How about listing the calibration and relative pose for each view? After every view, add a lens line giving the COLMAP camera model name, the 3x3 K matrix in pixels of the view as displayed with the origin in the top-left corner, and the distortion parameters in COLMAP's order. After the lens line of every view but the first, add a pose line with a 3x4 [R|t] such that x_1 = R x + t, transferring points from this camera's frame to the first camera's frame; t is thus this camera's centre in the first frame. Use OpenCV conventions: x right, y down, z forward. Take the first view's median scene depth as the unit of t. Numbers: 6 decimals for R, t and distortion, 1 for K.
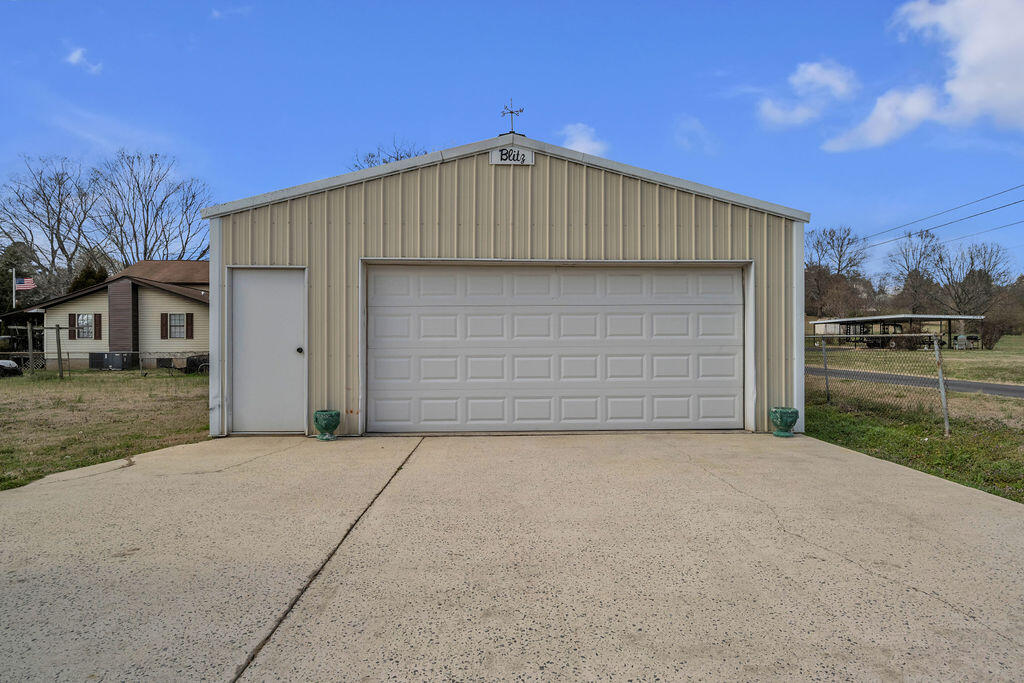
lens RADIAL K [[610.7, 0, 512.0], [0, 610.7, 341.5], [0, 0, 1]] dist [-0.002333, 0.000990]
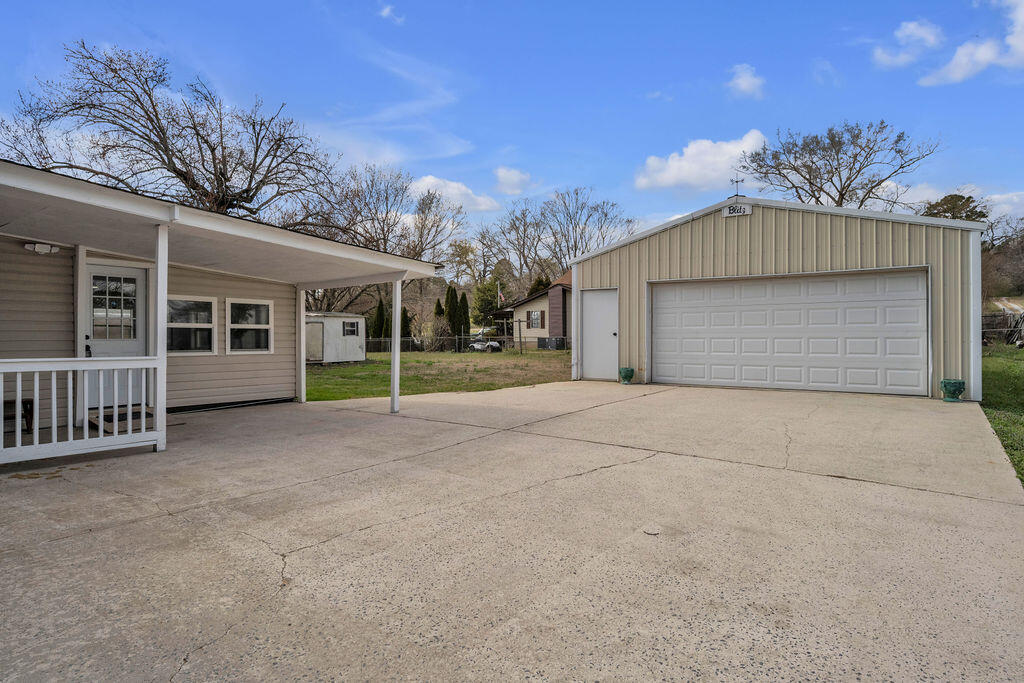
lens RADIAL K [[571.2, 0, 512.0], [0, 571.2, 341.5], [0, 0, 1]] dist [0.000361, 0.000171]
pose [[0.786867, 0.008285, -0.617067, 0.137056], [0.005164, 0.999787, 0.020007, 0.000043], [0.617101, -0.018929, 0.786656, -0.154532]]
